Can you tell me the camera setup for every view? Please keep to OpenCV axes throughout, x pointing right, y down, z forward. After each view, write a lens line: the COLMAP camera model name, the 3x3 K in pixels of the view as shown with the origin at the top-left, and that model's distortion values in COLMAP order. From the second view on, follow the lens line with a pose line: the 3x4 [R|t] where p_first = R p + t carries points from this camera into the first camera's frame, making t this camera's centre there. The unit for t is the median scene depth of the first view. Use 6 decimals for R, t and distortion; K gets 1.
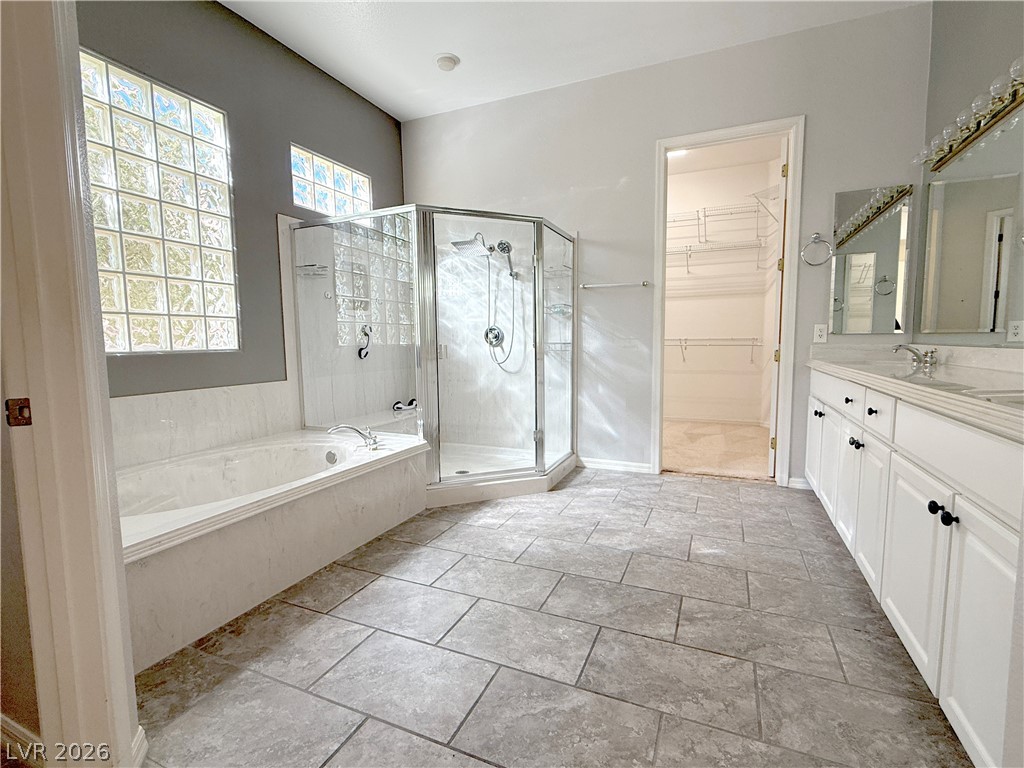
lens RADIAL K [[485.8, 0, 510.2], [0, 485.8, 382.0], [0, 0, 1]] dist [-0.001189, 0.000228]
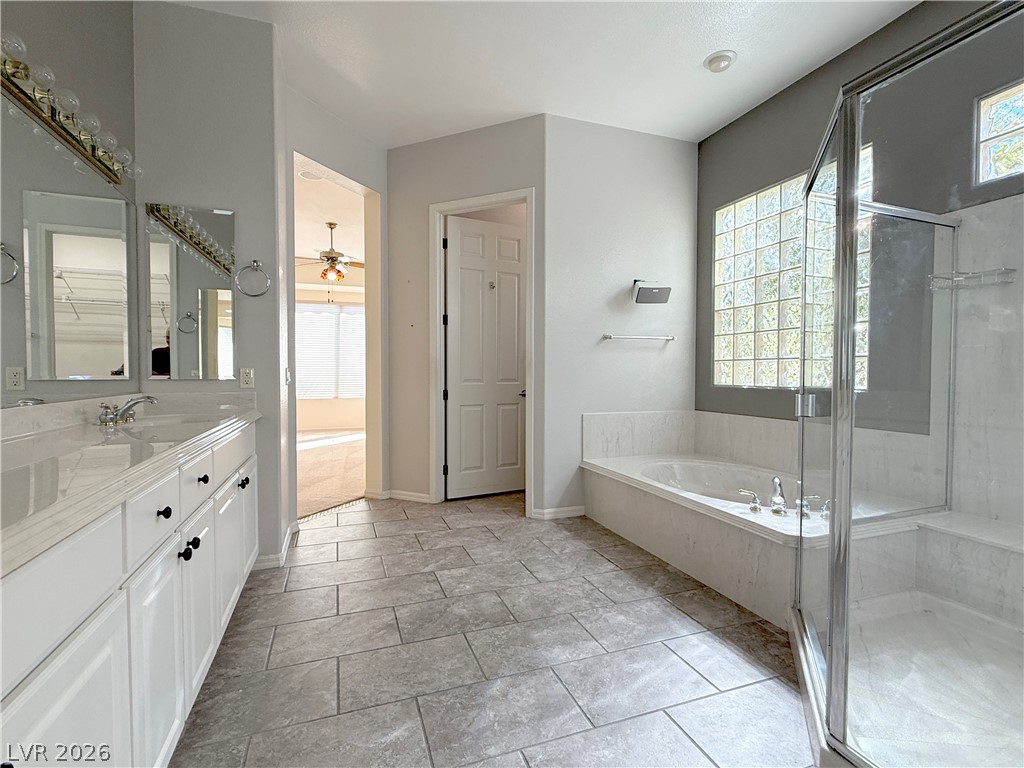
lens RADIAL K [[485.8, 0, 511.1], [0, 485.8, 385.7], [0, 0, 1]] dist [-0.001189, 0.000228]
pose [[-0.723431, 0.030059, -0.689742, 0.809120], [-0.053730, 0.993570, 0.099655, -0.184736], [0.688303, 0.109154, -0.717164, 1.693326]]
